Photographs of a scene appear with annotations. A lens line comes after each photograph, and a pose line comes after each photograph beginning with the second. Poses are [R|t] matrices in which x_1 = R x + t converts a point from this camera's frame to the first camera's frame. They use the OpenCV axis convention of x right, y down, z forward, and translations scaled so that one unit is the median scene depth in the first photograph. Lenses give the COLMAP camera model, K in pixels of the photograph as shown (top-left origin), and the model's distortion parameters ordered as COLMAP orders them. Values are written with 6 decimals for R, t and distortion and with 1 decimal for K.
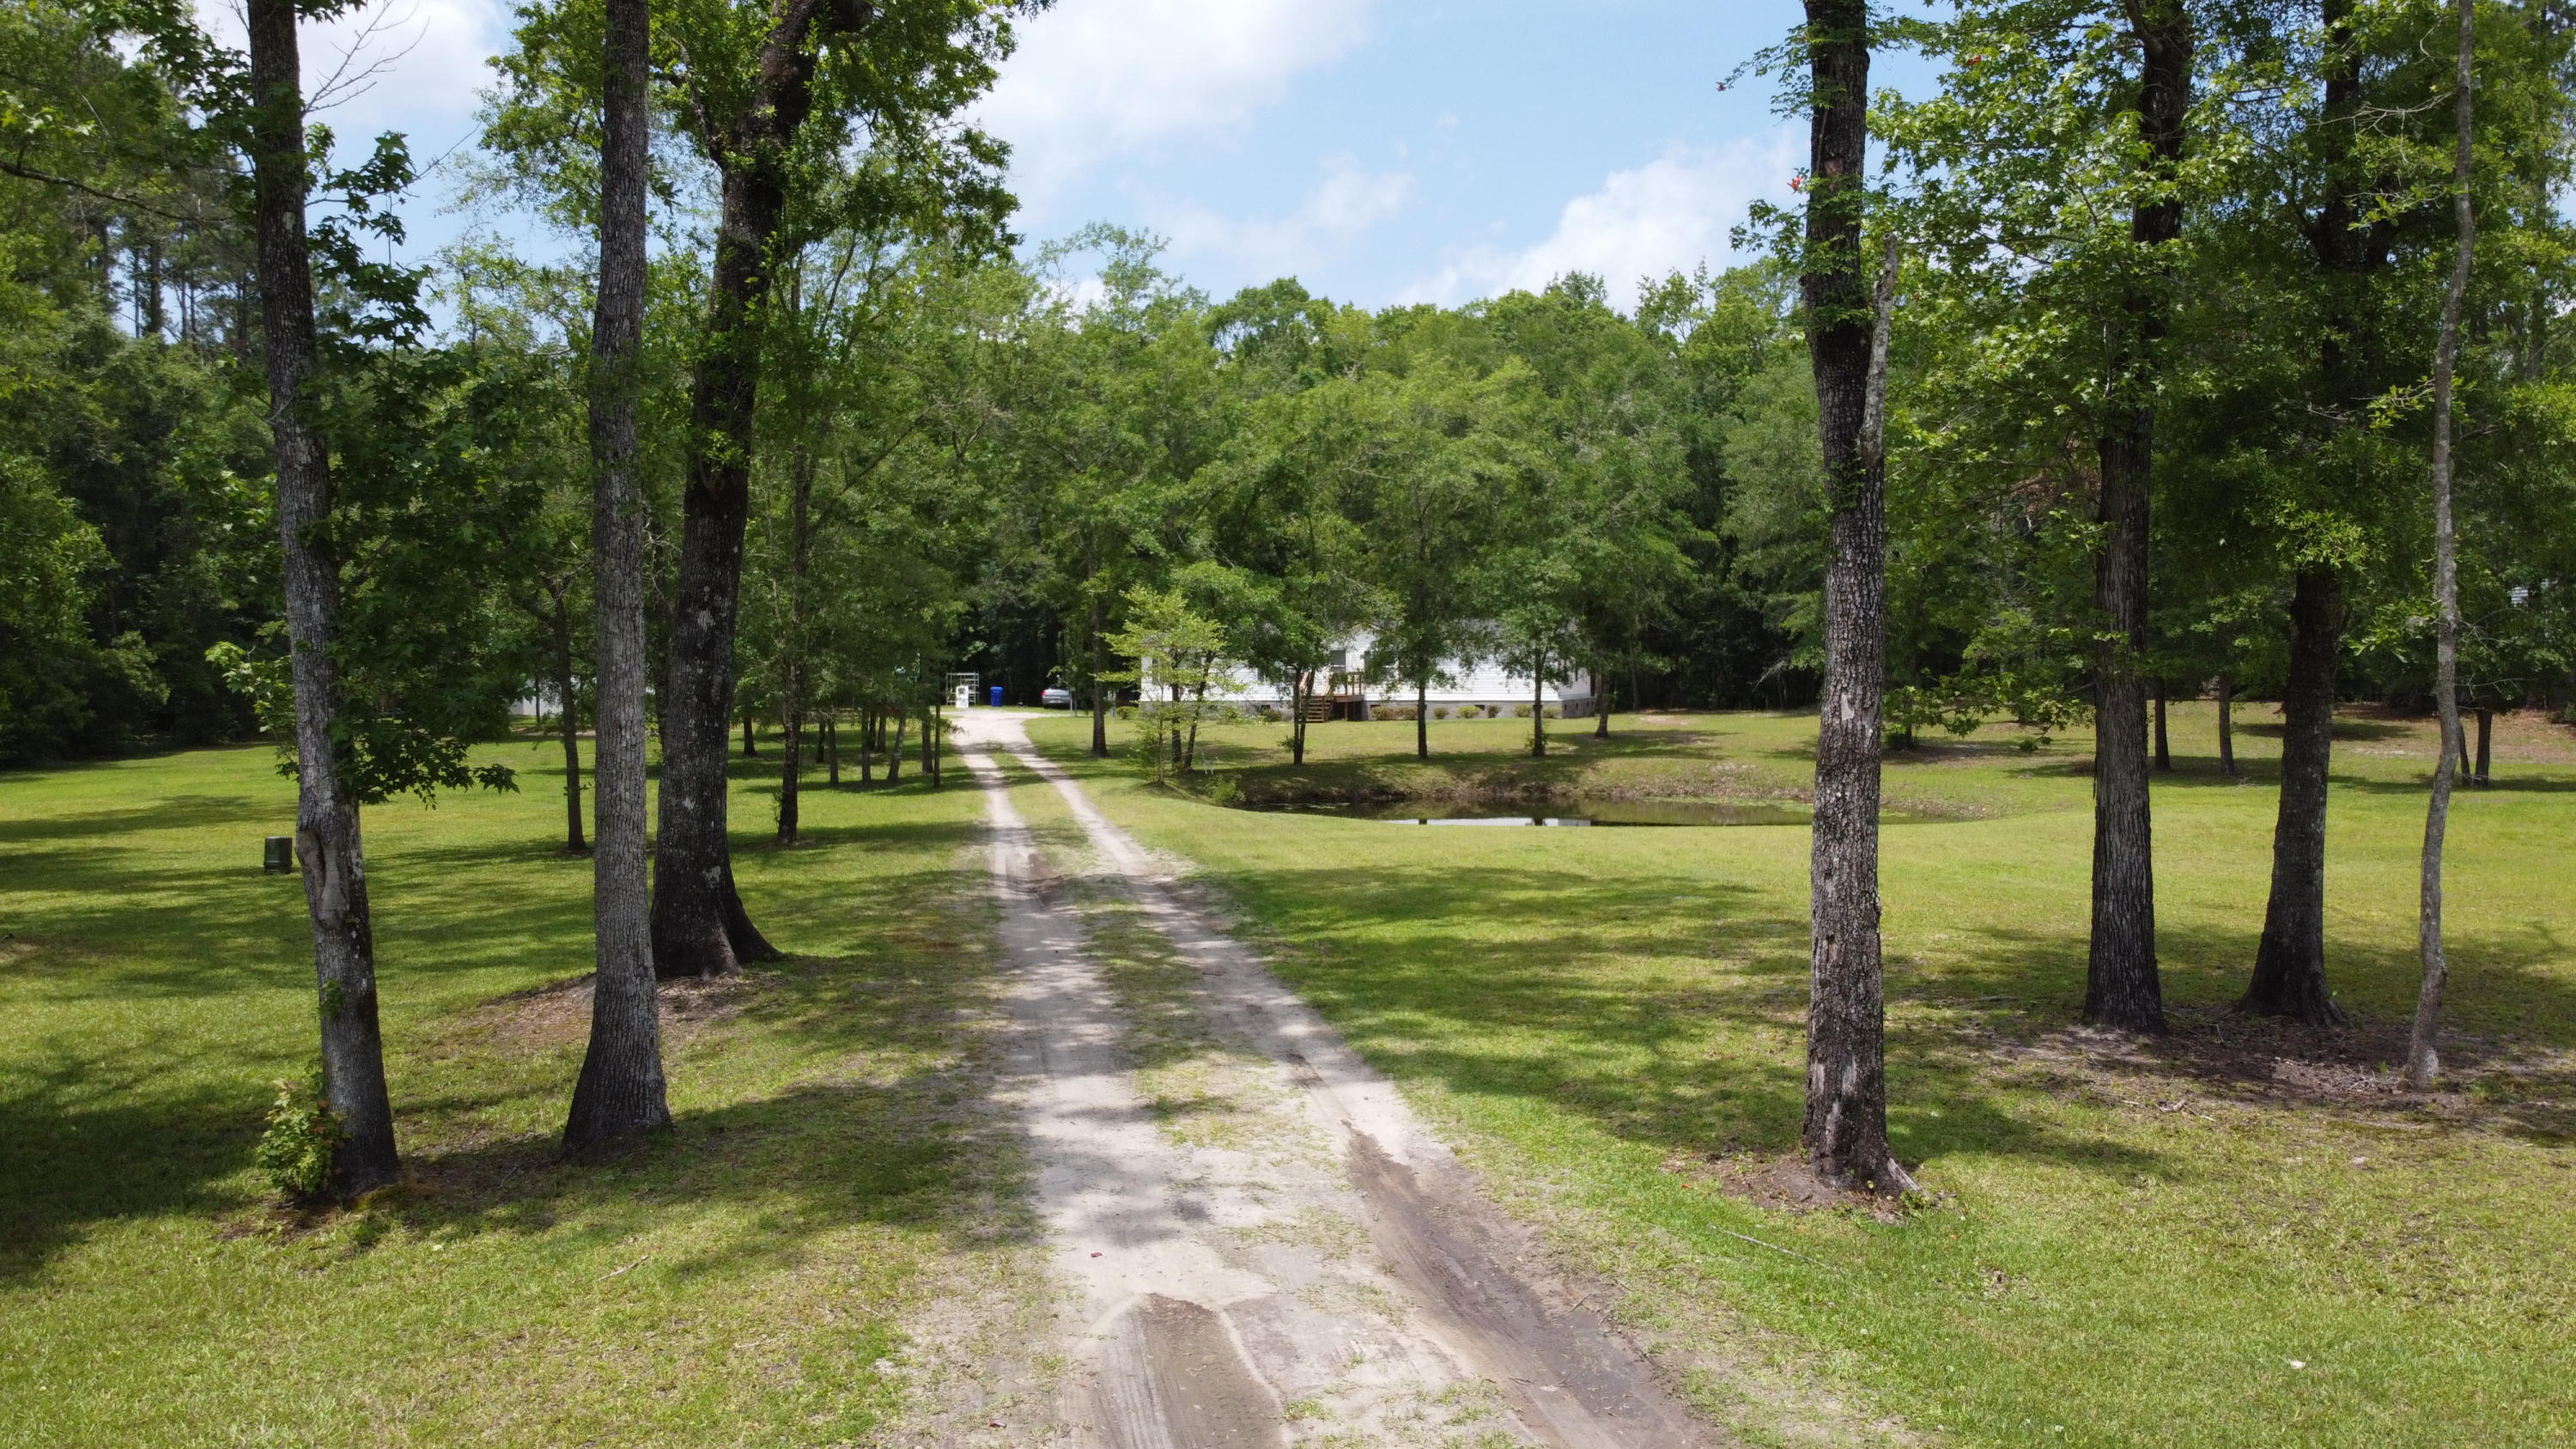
lens RADIAL K [[1958.2, 0, 1278.7], [0, 1958.2, 716.2], [0, 0, 1]] dist [-0.004809, -0.001953]
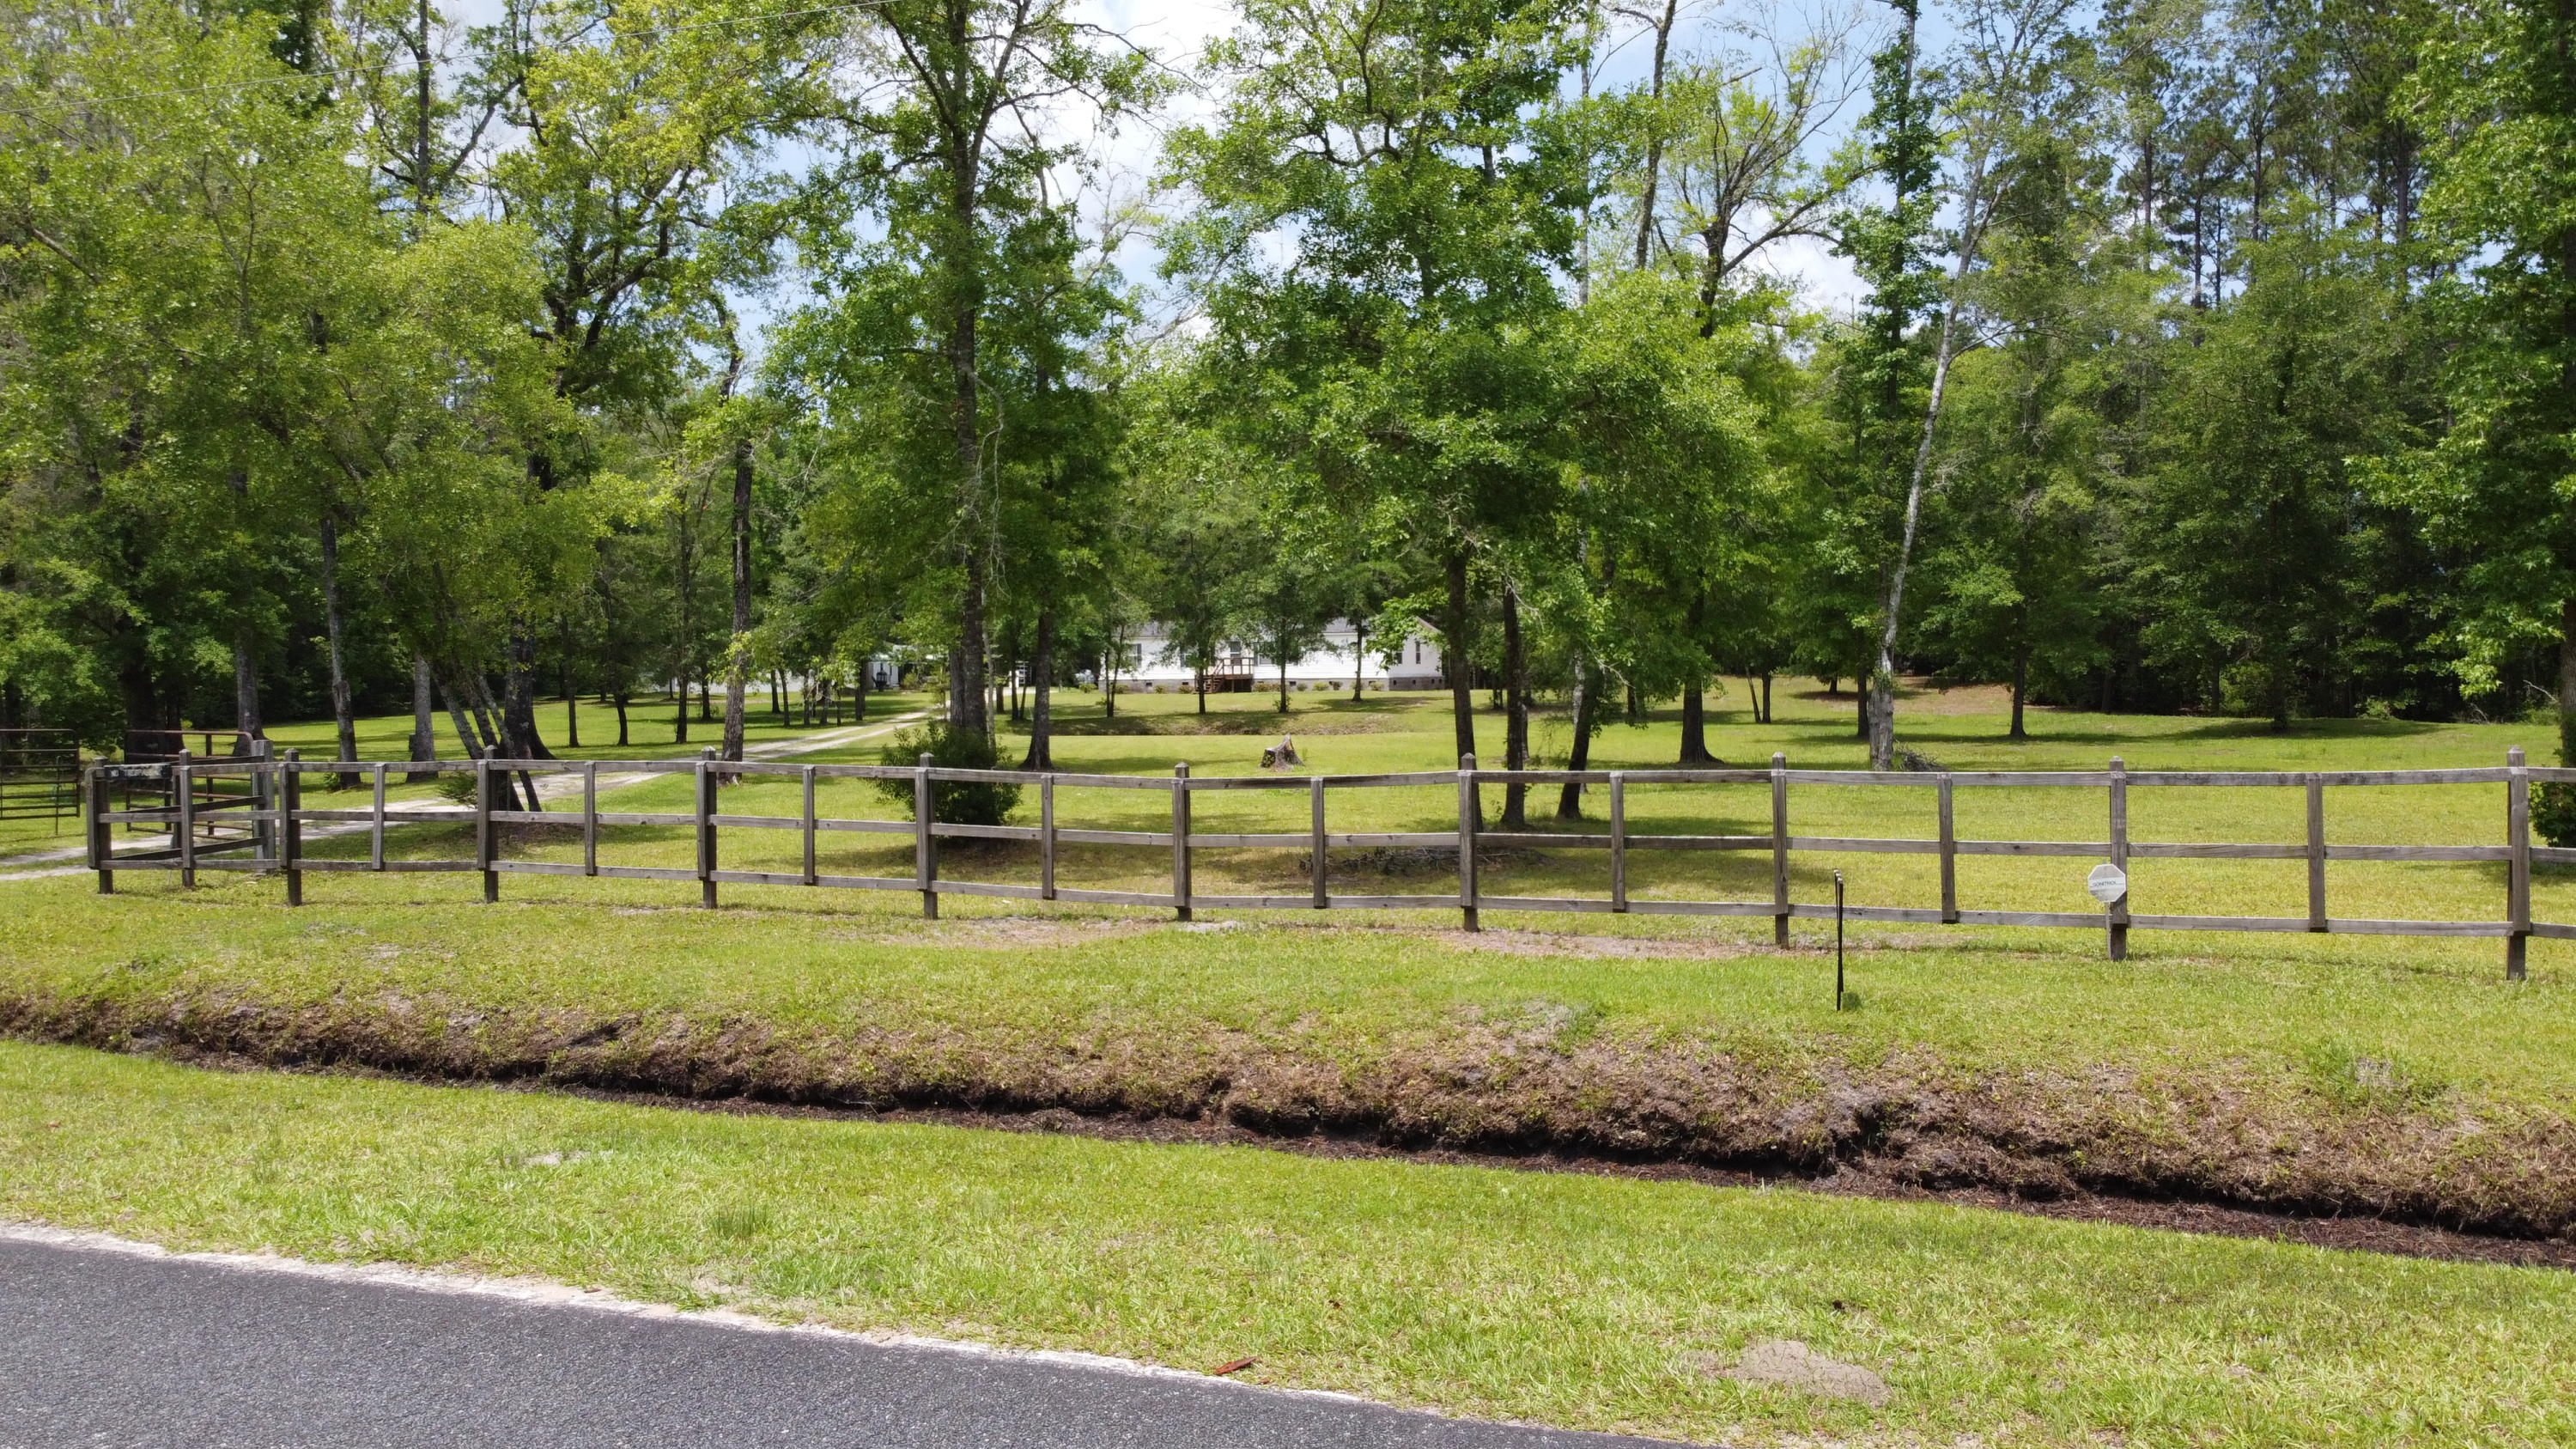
lens RADIAL K [[1958.2, 0, 1278.7], [0, 1958.2, 716.2], [0, 0, 1]] dist [-0.004809, -0.001953]
pose [[0.896705, -0.015030, 0.442374, -0.635491], [0.010935, 0.999871, 0.011806, 0.004544], [-0.442494, -0.005749, 0.896753, -0.440956]]
